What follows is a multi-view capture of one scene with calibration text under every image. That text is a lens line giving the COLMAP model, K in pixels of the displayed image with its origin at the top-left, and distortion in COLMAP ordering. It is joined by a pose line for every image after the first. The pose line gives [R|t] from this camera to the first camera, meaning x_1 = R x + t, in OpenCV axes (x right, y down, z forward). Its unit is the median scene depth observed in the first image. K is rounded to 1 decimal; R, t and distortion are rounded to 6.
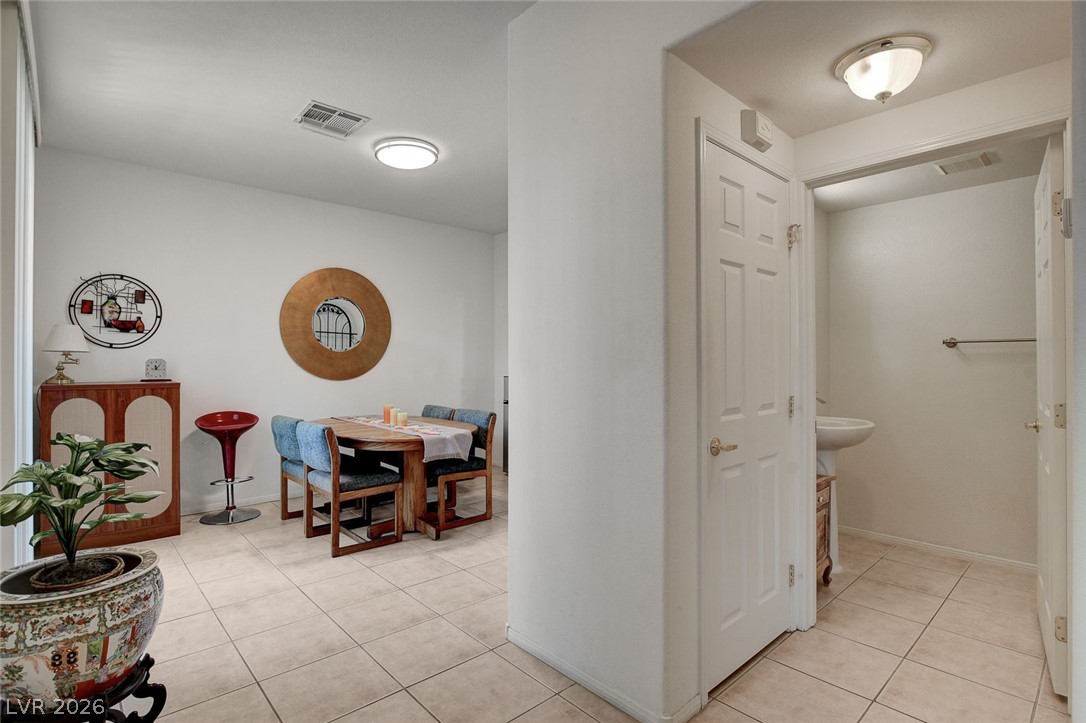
lens RADIAL K [[527.7, 0, 541.2], [0, 527.7, 360.9], [0, 0, 1]] dist [-0.019377, 0.004181]
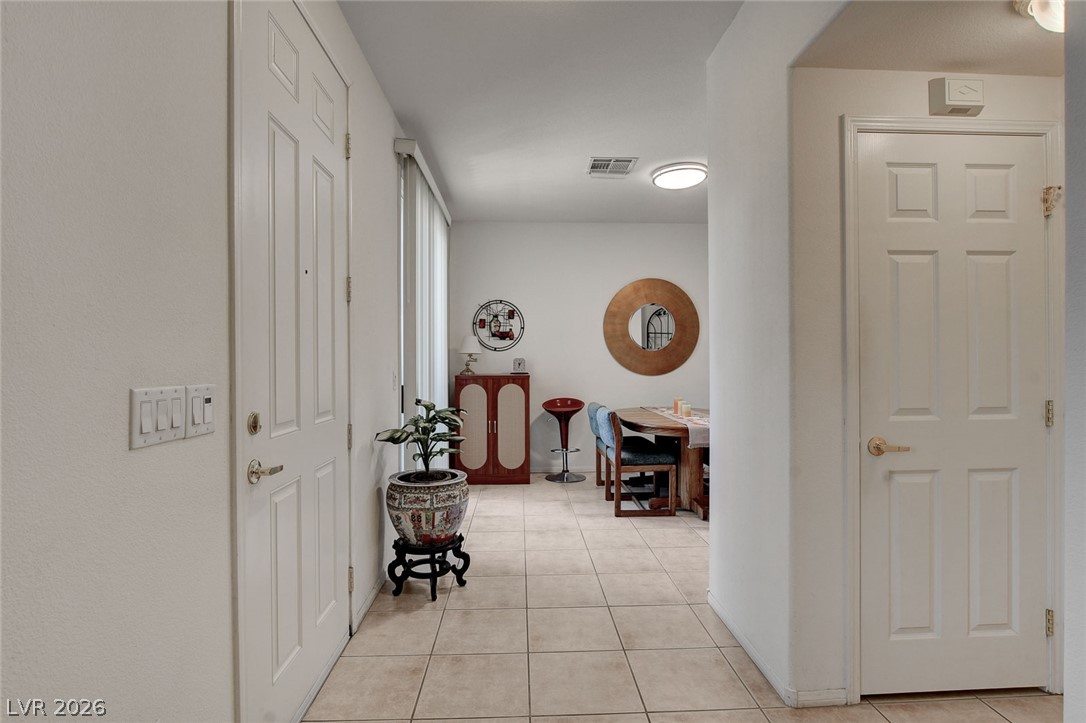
lens RADIAL K [[527.7, 0, 544.0], [0, 527.7, 361.9], [0, 0, 1]] dist [-0.019377, 0.004181]
pose [[0.775464, -0.001600, -0.631390, 0.257777], [0.005843, 0.999972, 0.004642, -0.000027], [0.631365, -0.007288, 0.775452, -0.073412]]
